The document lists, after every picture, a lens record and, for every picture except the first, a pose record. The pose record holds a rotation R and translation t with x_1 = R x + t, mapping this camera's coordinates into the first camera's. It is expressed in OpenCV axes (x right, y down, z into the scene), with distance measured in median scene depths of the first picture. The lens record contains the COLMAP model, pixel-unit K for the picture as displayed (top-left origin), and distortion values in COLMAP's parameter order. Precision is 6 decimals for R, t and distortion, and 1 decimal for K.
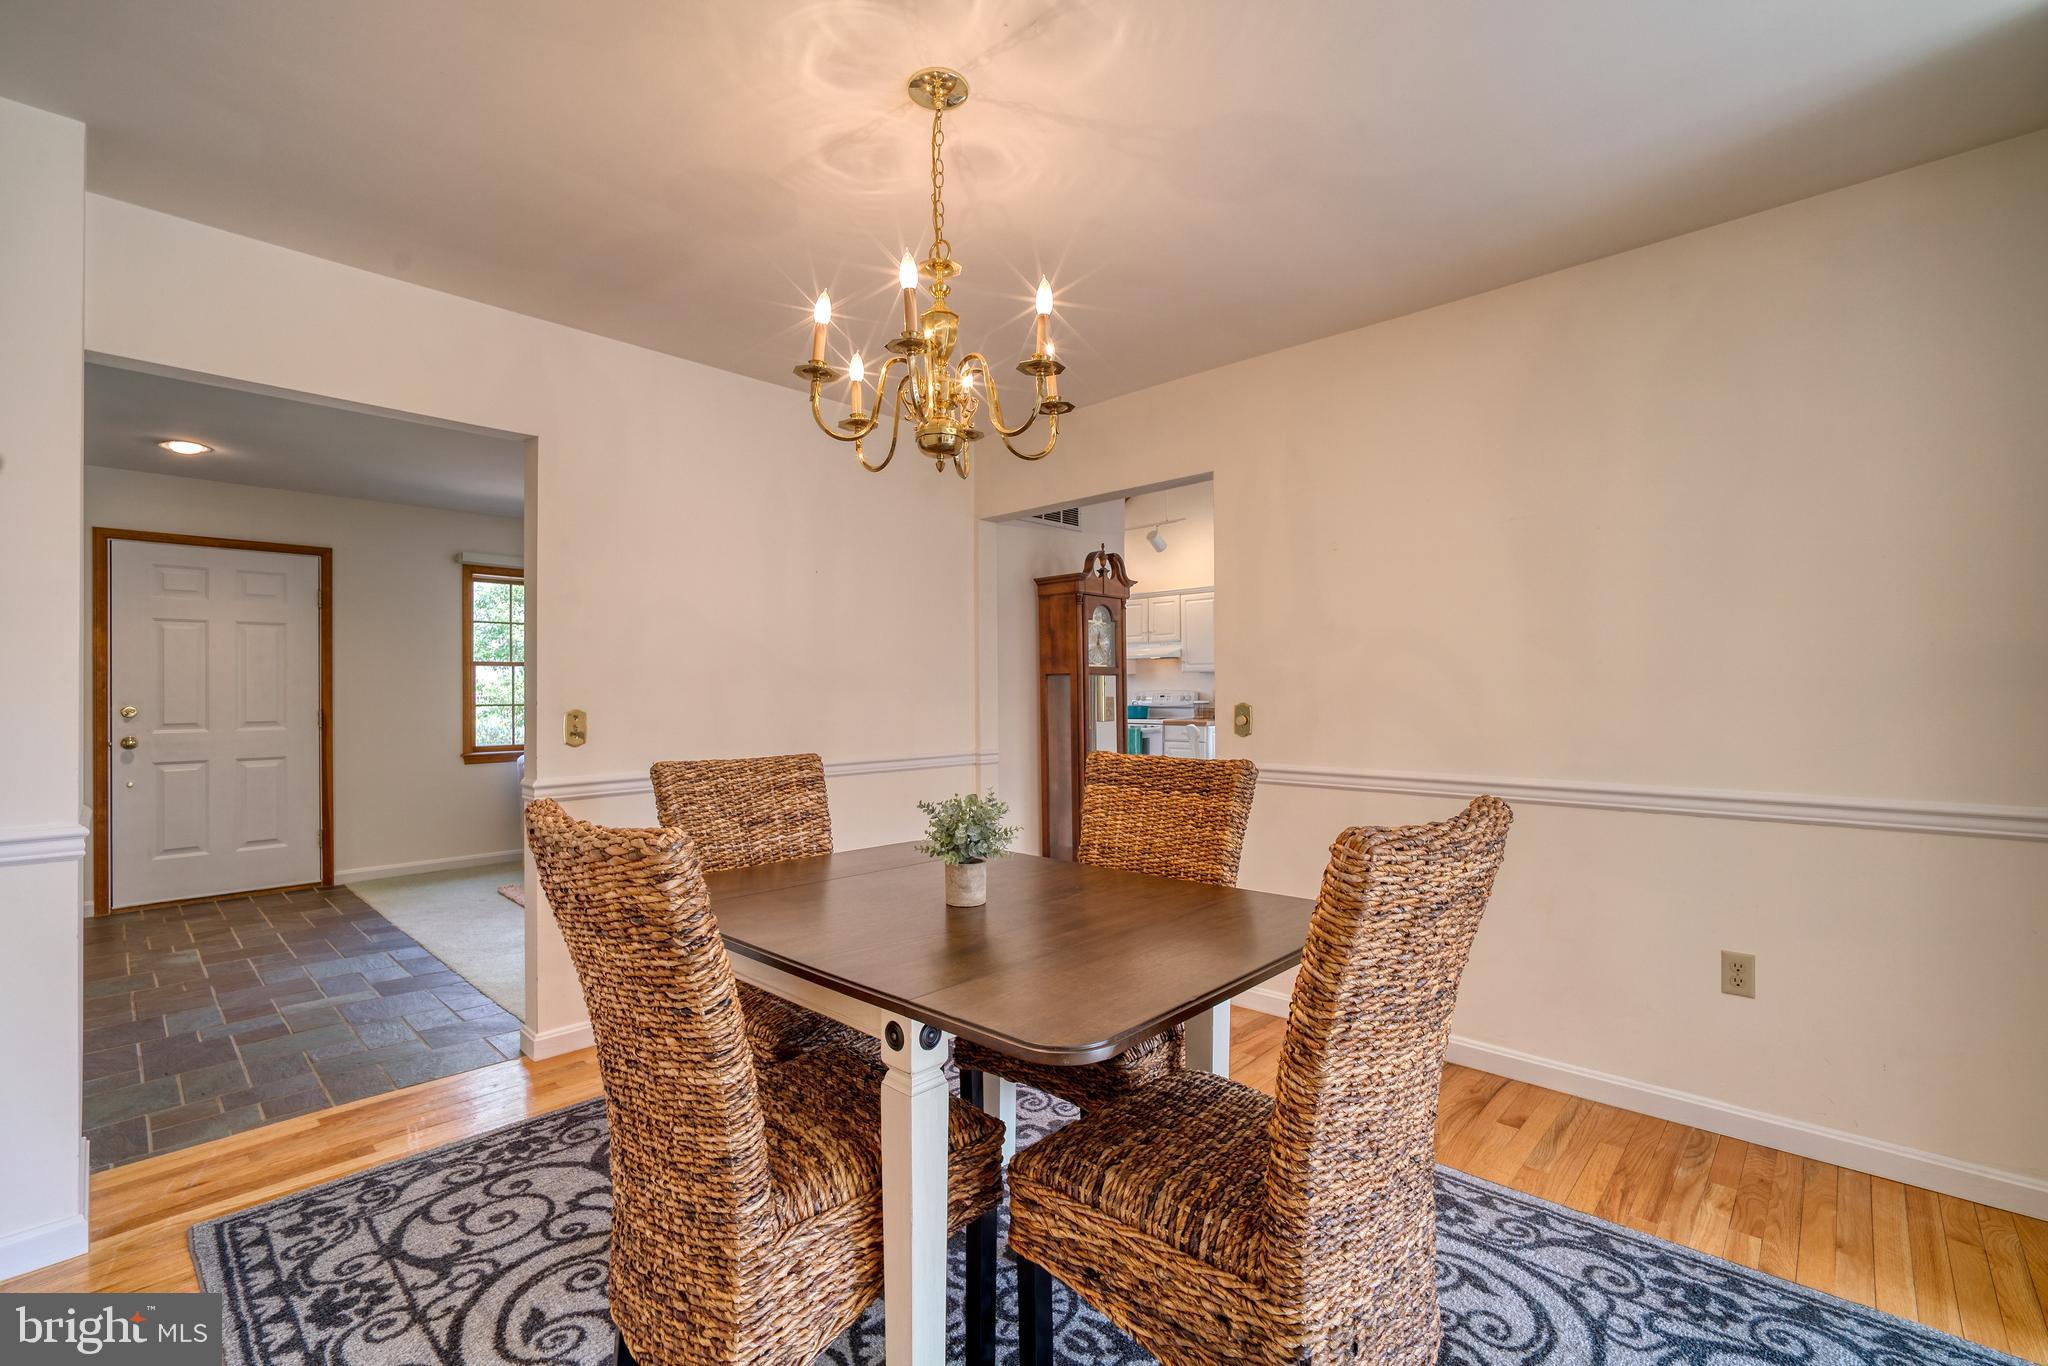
lens RADIAL K [[883.7, 0, 1019.5], [0, 883.7, 686.1], [0, 0, 1]] dist [-0.020484, 0.007933]
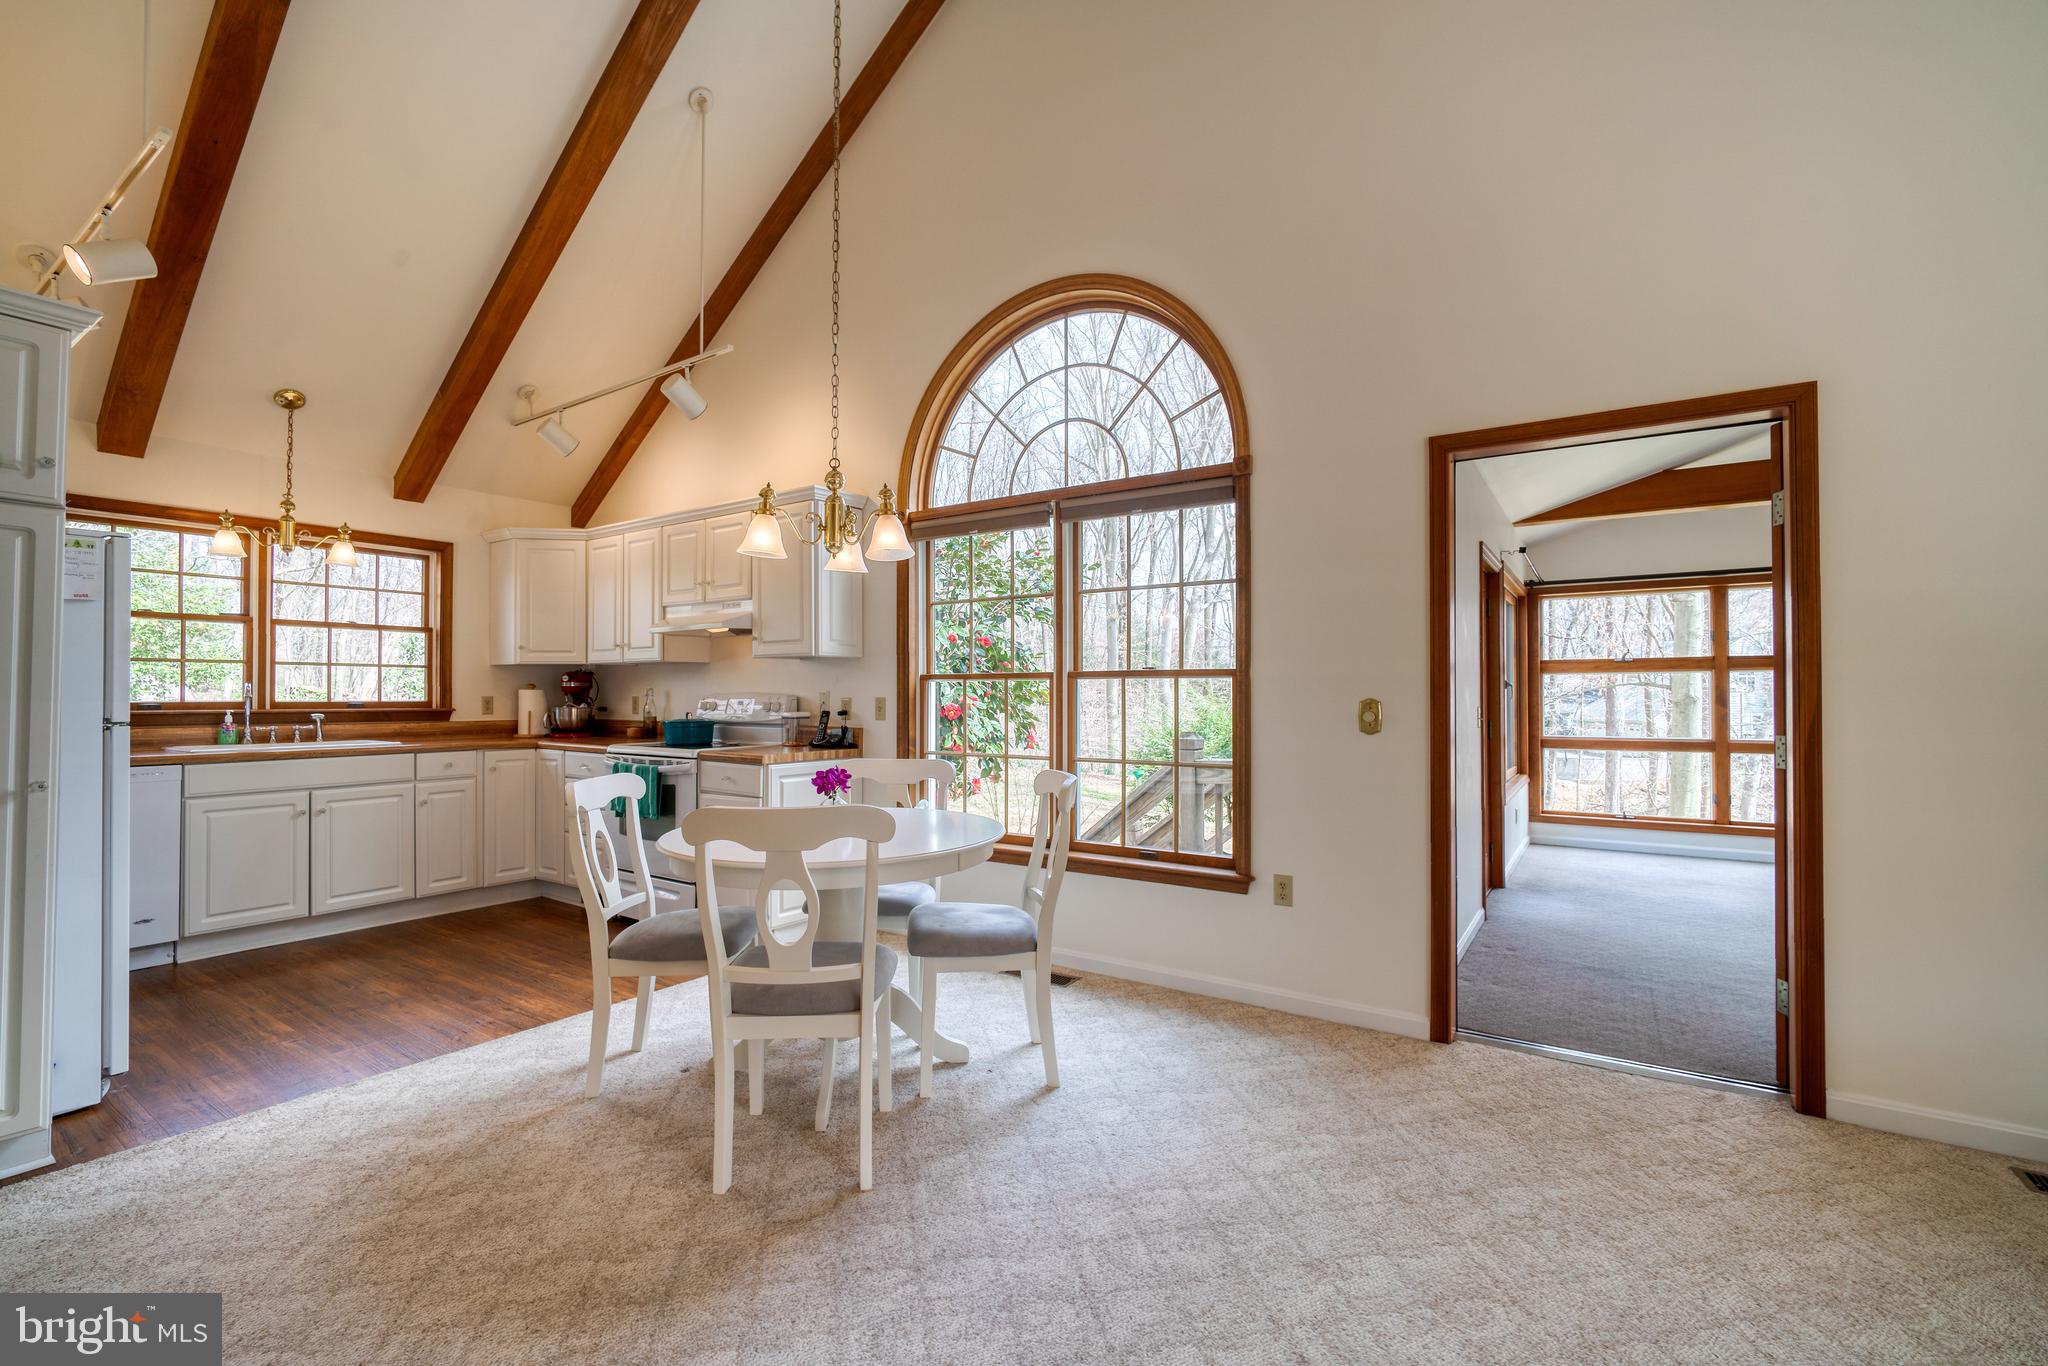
lens RADIAL K [[883.7, 0, 1019.5], [0, 883.7, 686.1], [0, 0, 1]] dist [-0.020484, 0.007933]
pose [[0.987863, 0.006974, 0.155174, 0.256514], [-0.006177, 0.999965, -0.005621, 0.002955], [-0.155208, 0.004594, 0.987871, 0.452040]]
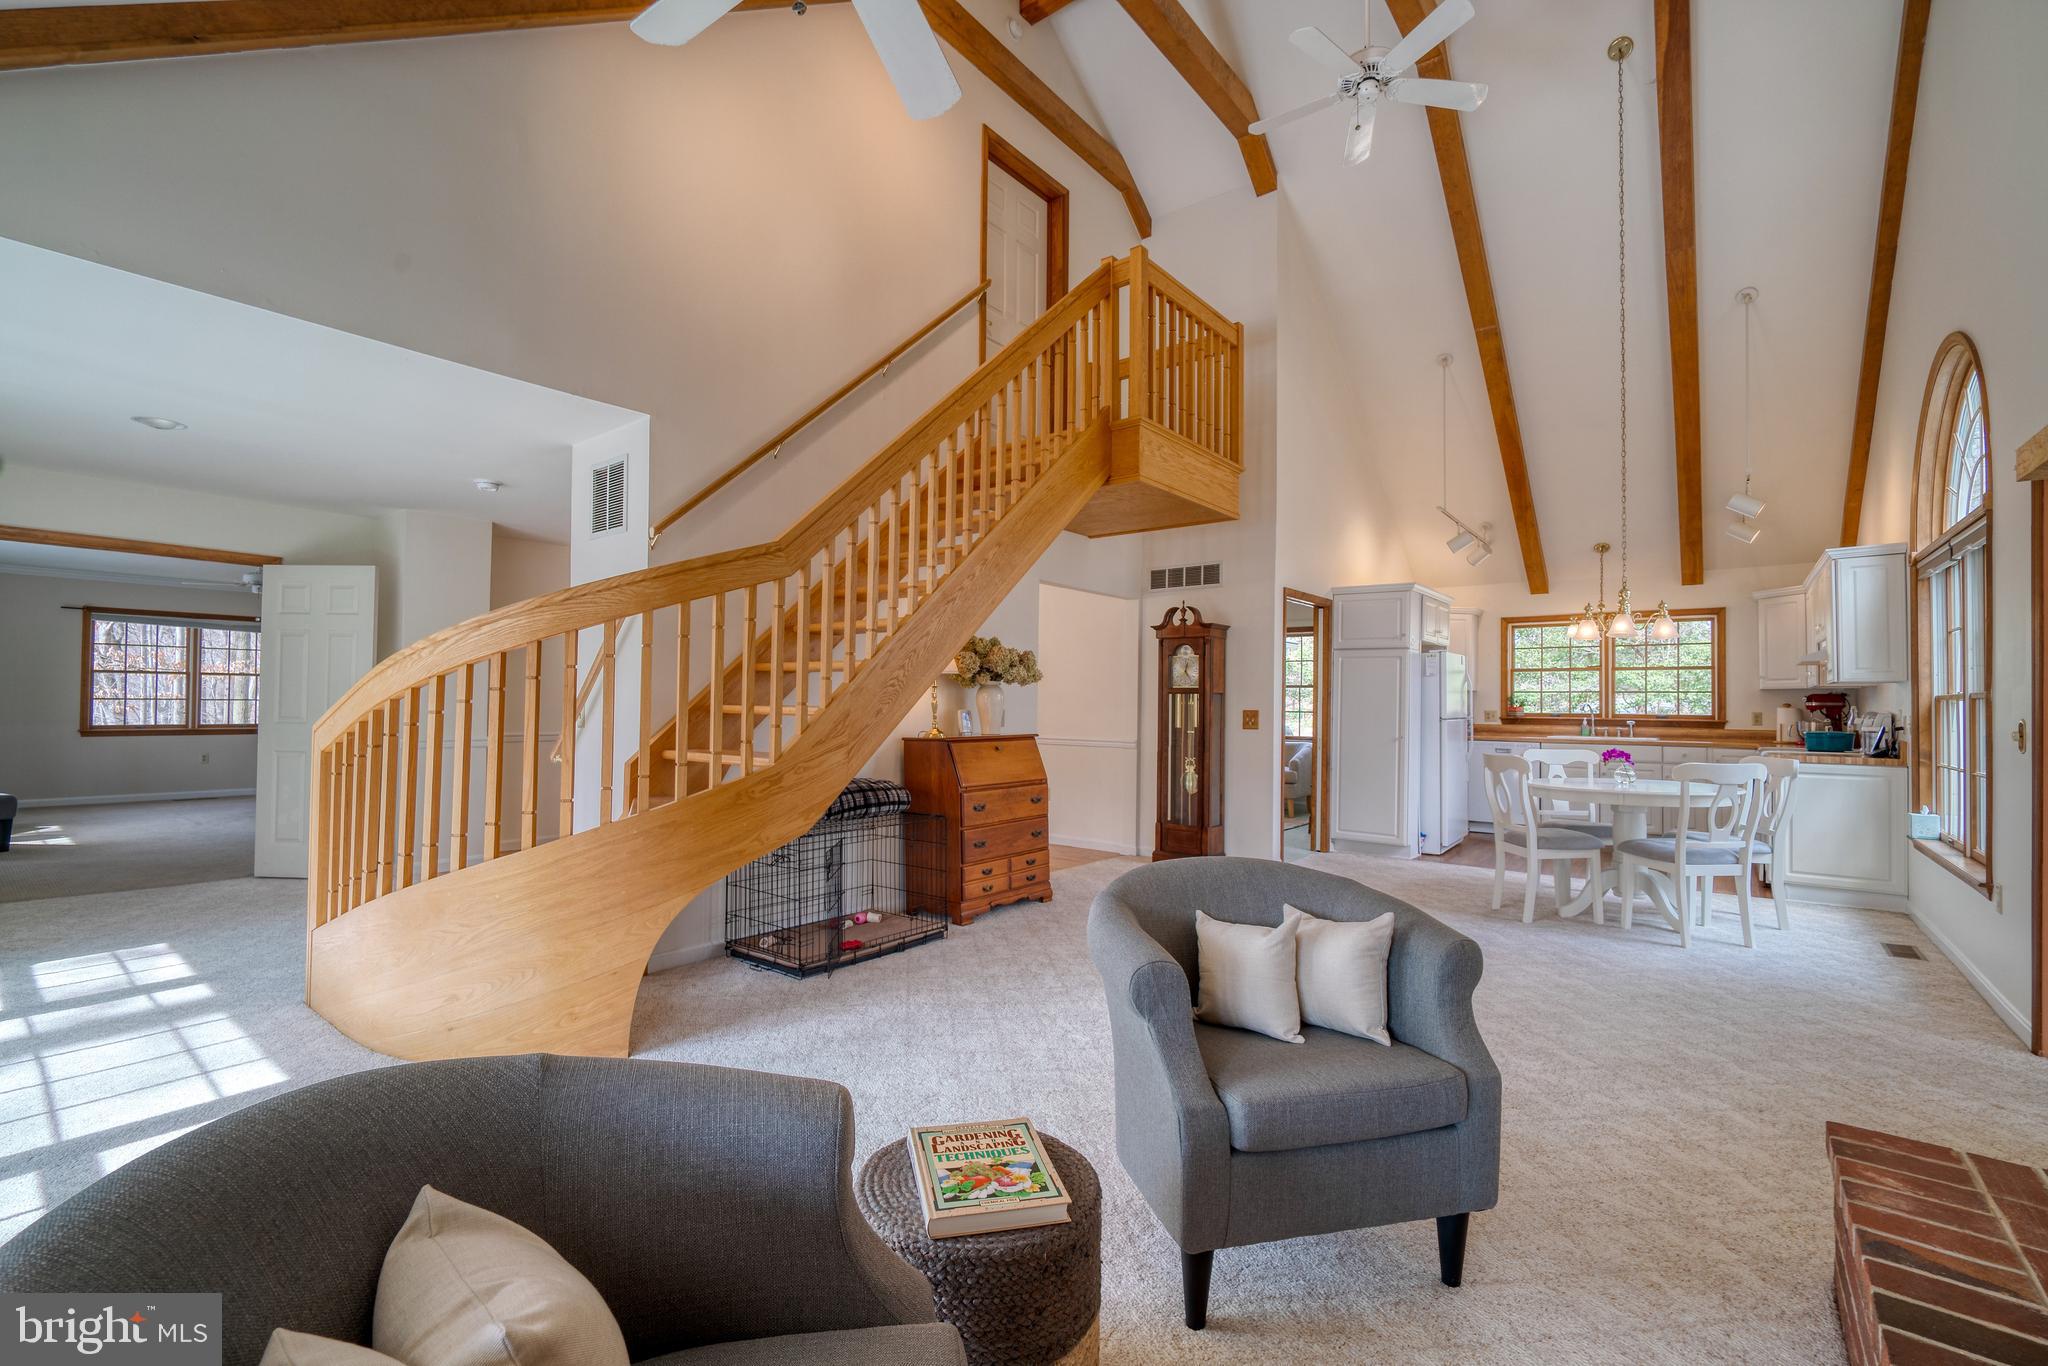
lens RADIAL K [[883.7, 0, 1019.5], [0, 883.7, 686.1], [0, 0, 1]] dist [-0.020484, 0.007933]
pose [[0.080547, -0.013019, -0.996666, 0.784900], [-0.004664, 0.999899, -0.013438, -0.002037], [0.996740, 0.005731, 0.080479, 0.330741]]
